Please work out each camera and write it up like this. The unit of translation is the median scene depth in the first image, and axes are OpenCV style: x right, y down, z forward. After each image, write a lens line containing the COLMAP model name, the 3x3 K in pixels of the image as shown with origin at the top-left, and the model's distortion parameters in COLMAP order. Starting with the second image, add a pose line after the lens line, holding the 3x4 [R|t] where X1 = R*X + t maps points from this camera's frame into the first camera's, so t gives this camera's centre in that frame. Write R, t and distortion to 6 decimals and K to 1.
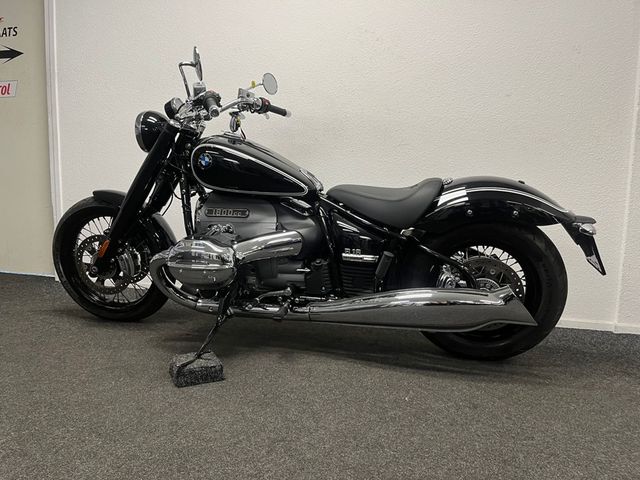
lens RADIAL K [[496.8, 0, 320.0], [0, 496.8, 240.0], [0, 0, 1]] dist [0.005407, -0.000920]
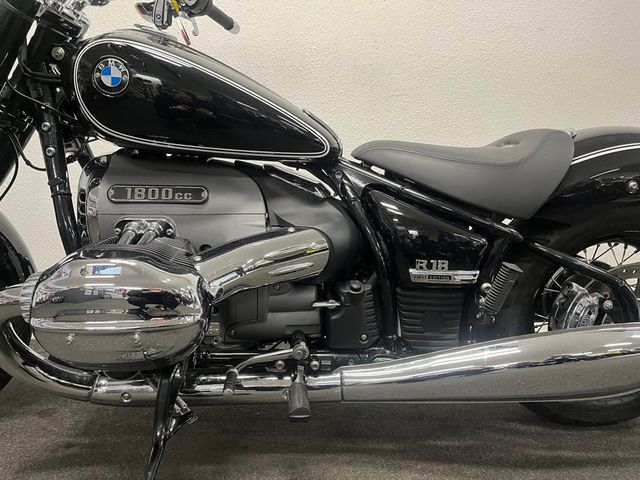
lens RADIAL K [[496.8, 0, 320.0], [0, 496.8, 240.0], [0, 0, 1]] dist [0.005407, -0.000920]
pose [[0.954362, -0.039242, 0.296063, -0.187064], [0.036193, 0.999220, 0.015773, -0.013797], [-0.296451, -0.004337, 0.955038, 0.513928]]
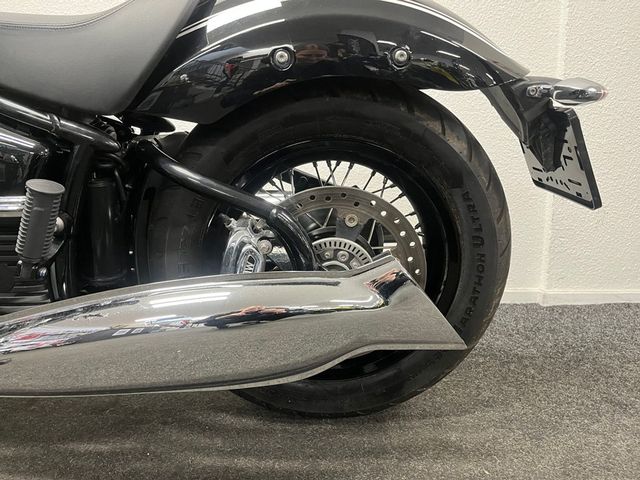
lens RADIAL K [[496.8, 0, 320.0], [0, 496.8, 240.0], [0, 0, 1]] dist [0.005407, -0.000920]
pose [[0.962553, -0.081604, 0.258519, 0.204534], [0.061340, 0.994447, 0.085518, 0.041399], [-0.264062, -0.066458, 0.962213, 0.582781]]
